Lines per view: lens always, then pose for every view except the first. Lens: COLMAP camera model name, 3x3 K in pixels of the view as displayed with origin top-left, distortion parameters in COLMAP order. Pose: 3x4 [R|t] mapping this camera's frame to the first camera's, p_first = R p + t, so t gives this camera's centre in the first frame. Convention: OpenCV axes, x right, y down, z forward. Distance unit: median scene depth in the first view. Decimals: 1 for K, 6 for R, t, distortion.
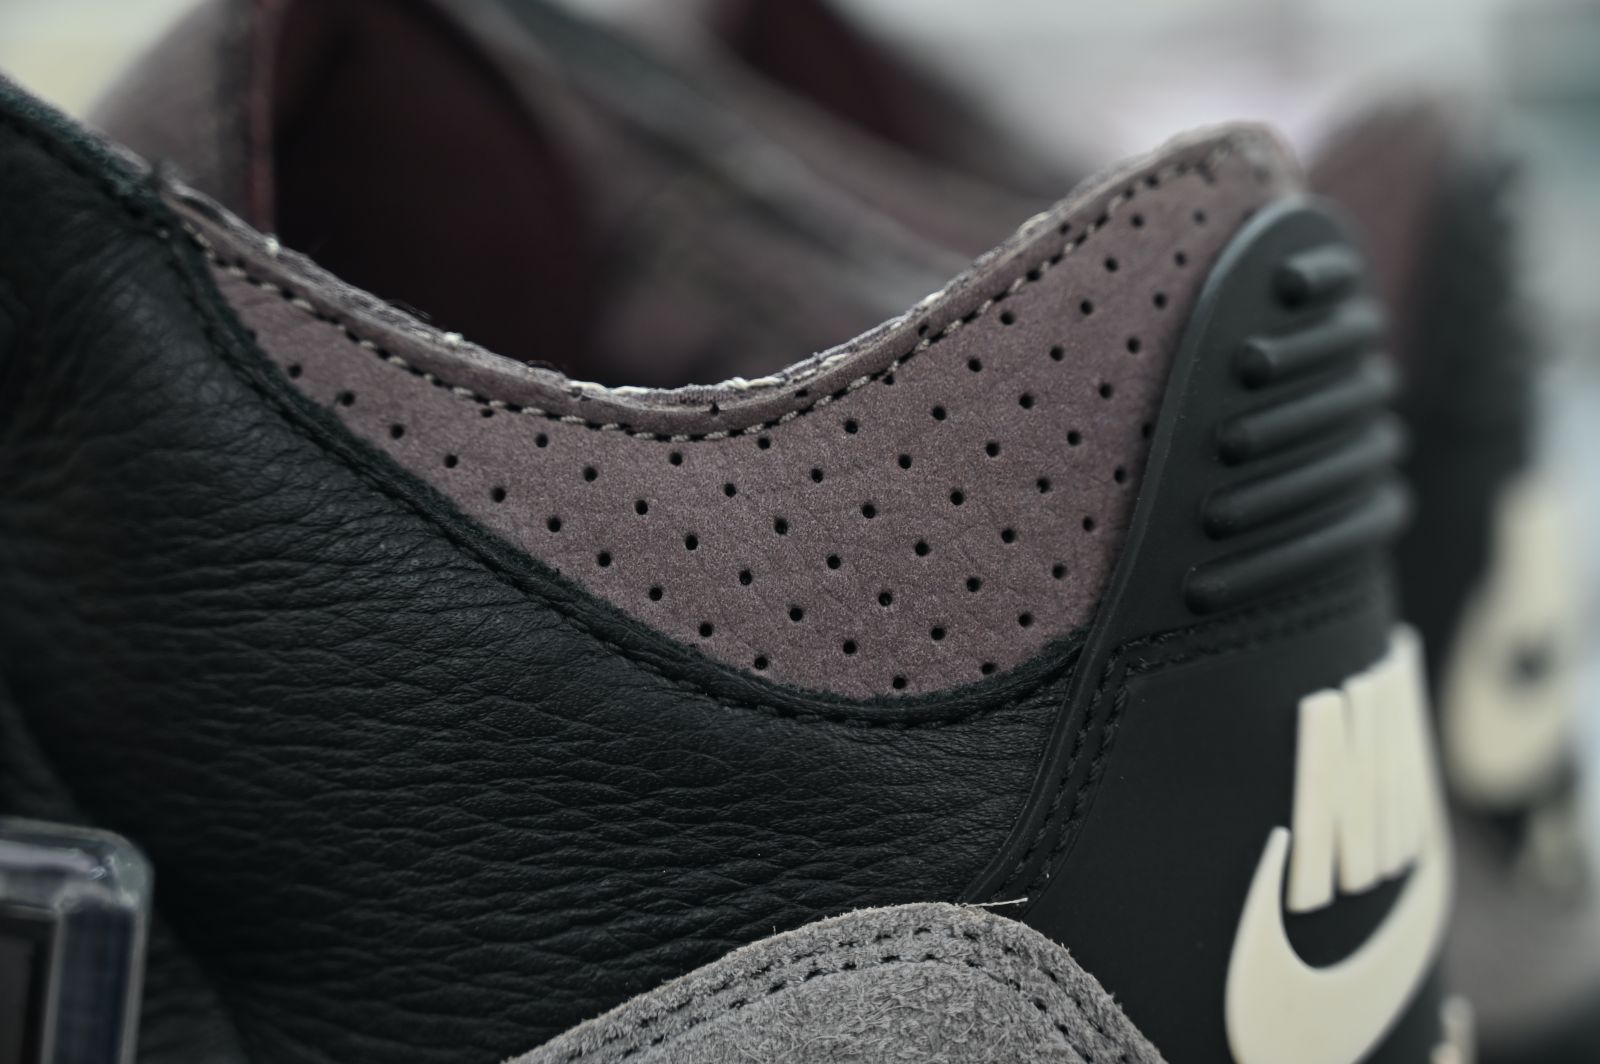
lens RADIAL K [[3346.0, 0, 800.0], [0, 3346.0, 532.0], [0, 0, 1]] dist [0.023885, -0.205829]
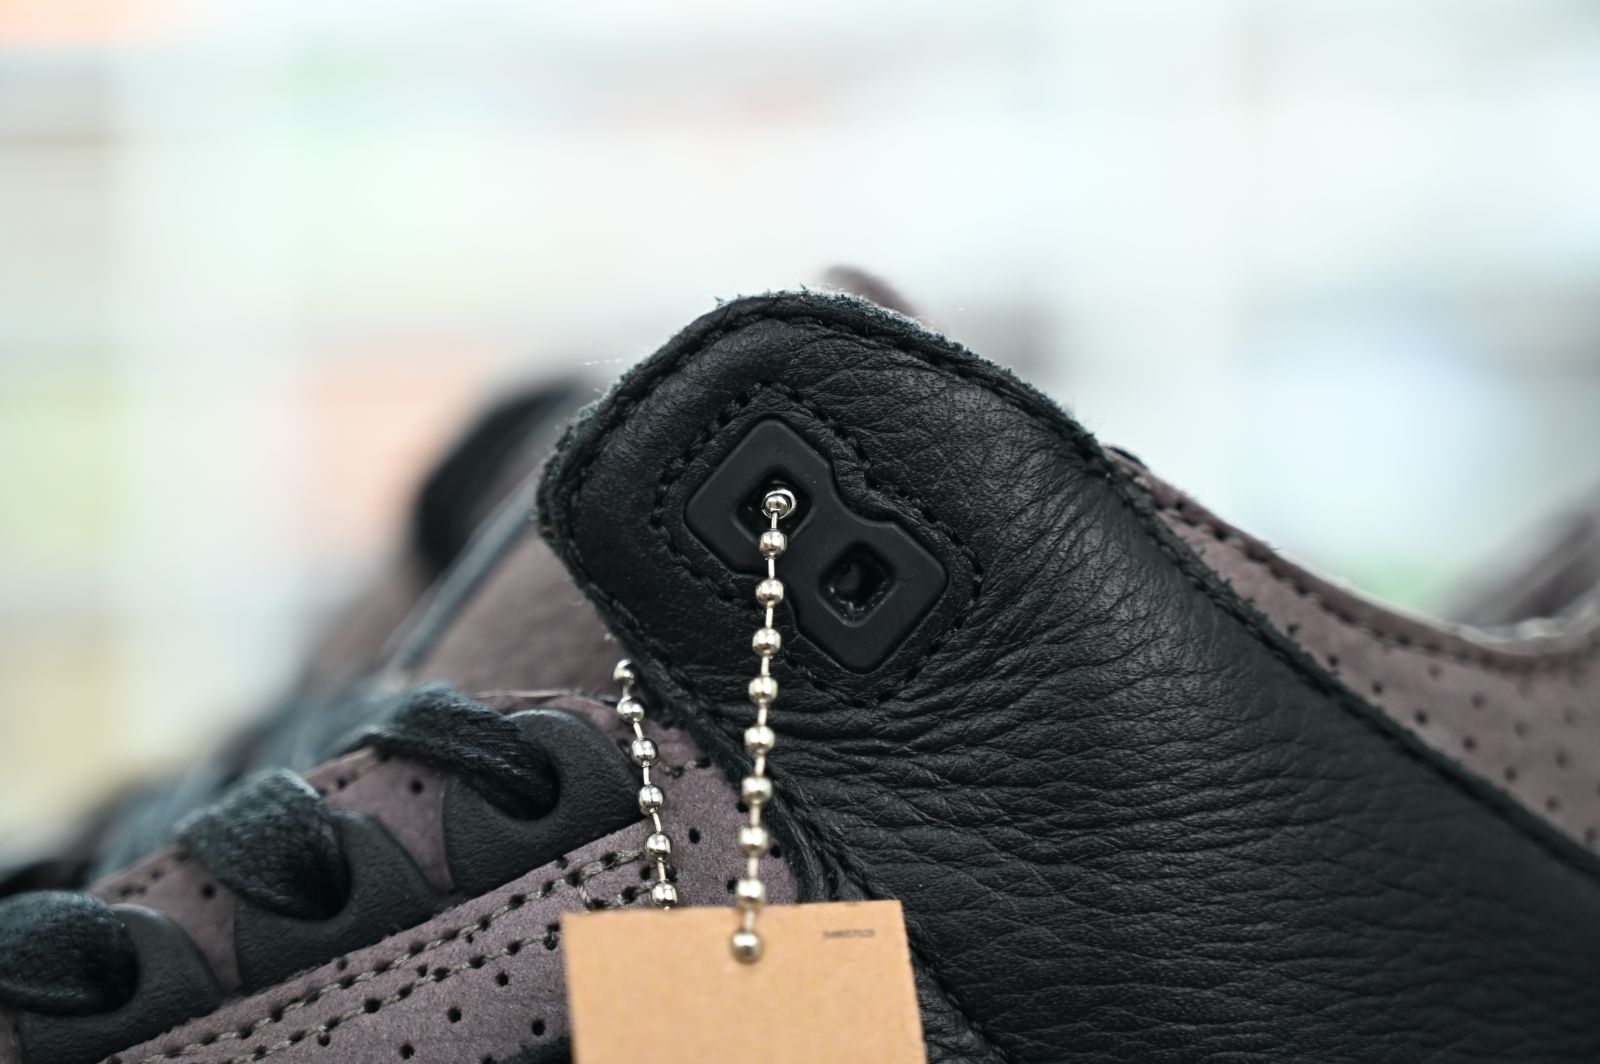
lens RADIAL K [[3346.0, 0, 800.0], [0, 3346.0, 532.0], [0, 0, 1]] dist [0.023885, -0.205829]
pose [[0.878919, 0.008780, 0.476890, -0.780396], [0.085409, 0.980774, -0.175467, 0.102609], [-0.469261, 0.194951, 0.861271, 0.163939]]
